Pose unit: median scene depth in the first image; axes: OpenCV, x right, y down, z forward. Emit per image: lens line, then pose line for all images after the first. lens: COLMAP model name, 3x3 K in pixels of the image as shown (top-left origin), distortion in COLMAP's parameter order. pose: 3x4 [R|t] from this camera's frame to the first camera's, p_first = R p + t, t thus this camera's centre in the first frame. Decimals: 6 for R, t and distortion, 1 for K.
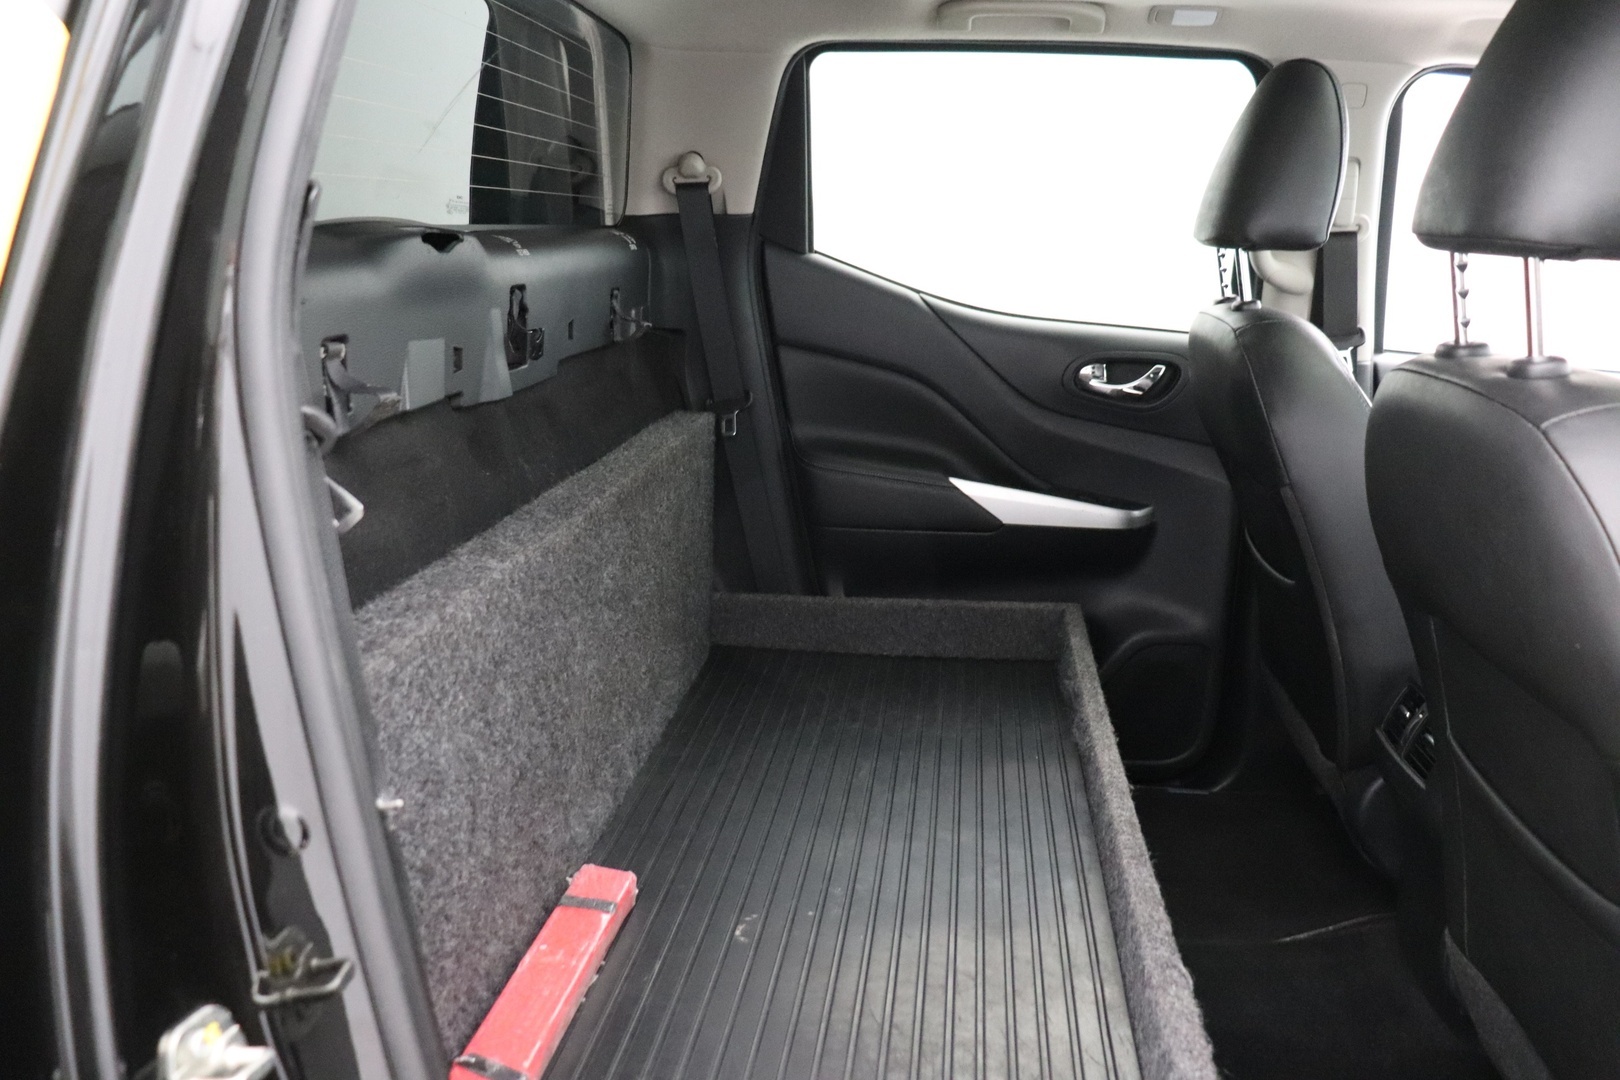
lens RADIAL K [[1276.8, 0, 915.0], [0, 1276.8, 537.8], [0, 0, 1]] dist [-0.189505, 0.184965]
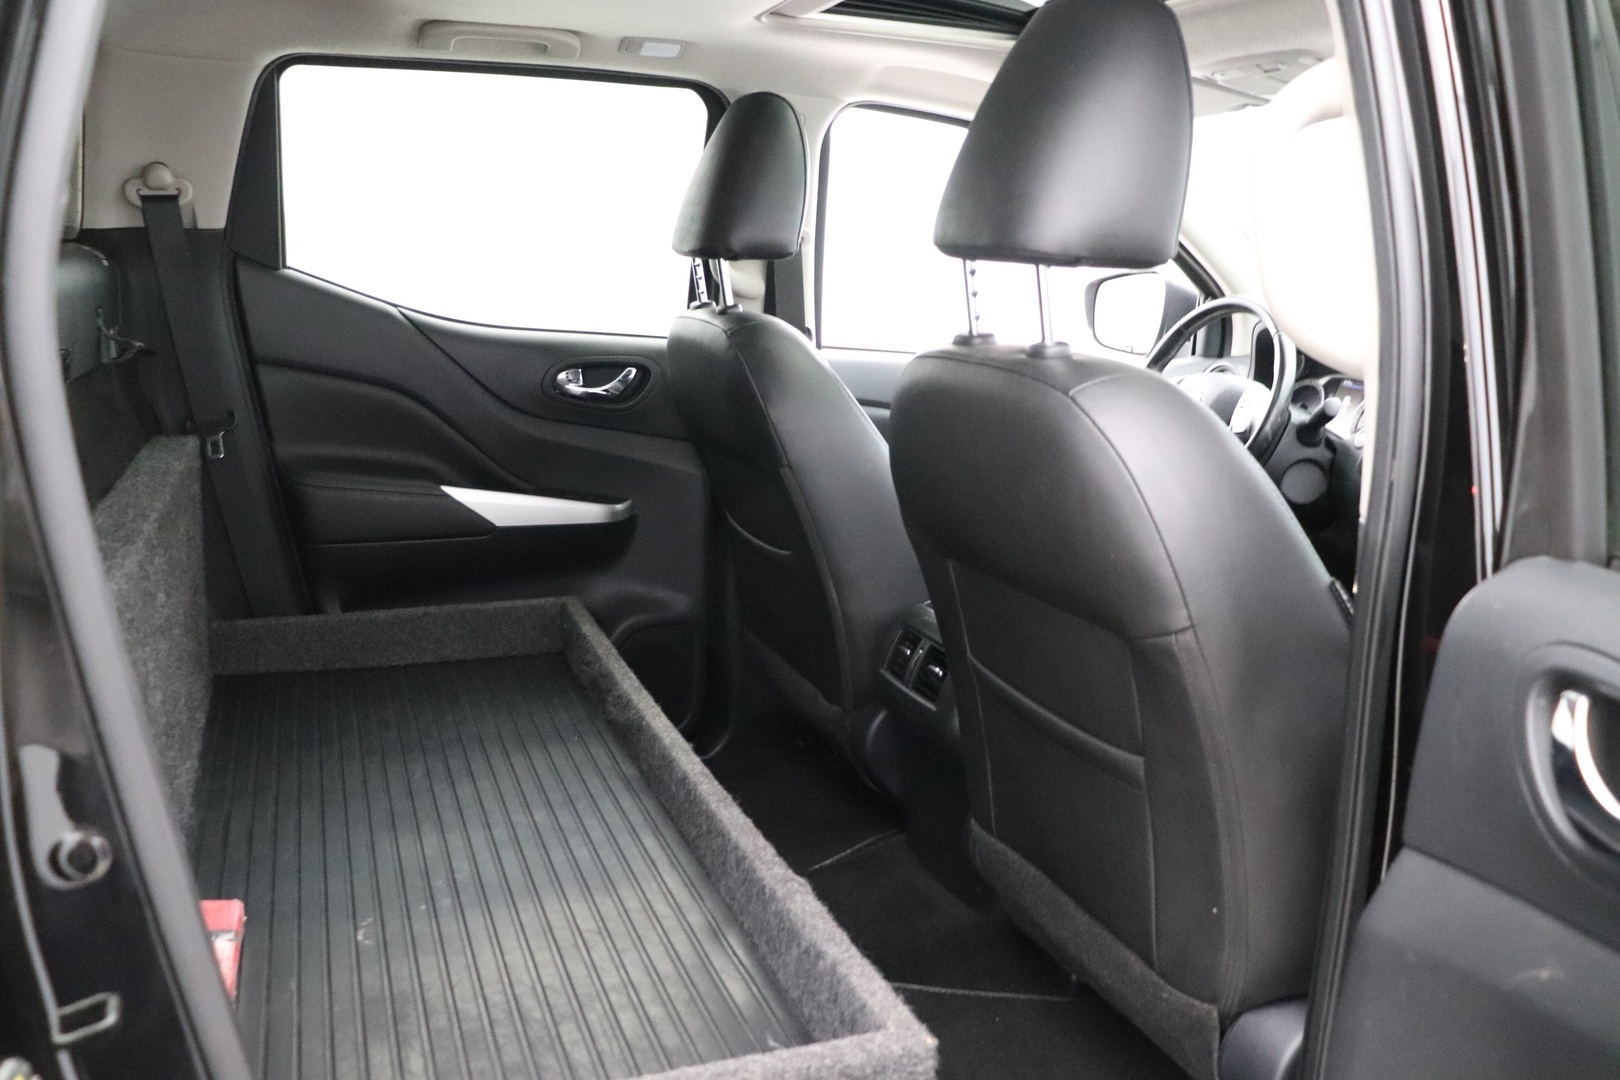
lens RADIAL K [[1289.0, 0, 807.8], [0, 1289.0, 565.7], [0, 0, 1]] dist [-0.198418, 0.147258]
pose [[0.897842, -0.090195, 0.430982, -0.175872], [0.086410, 0.995855, 0.028396, 0.014894], [-0.431756, 0.011746, 0.901914, -0.051239]]
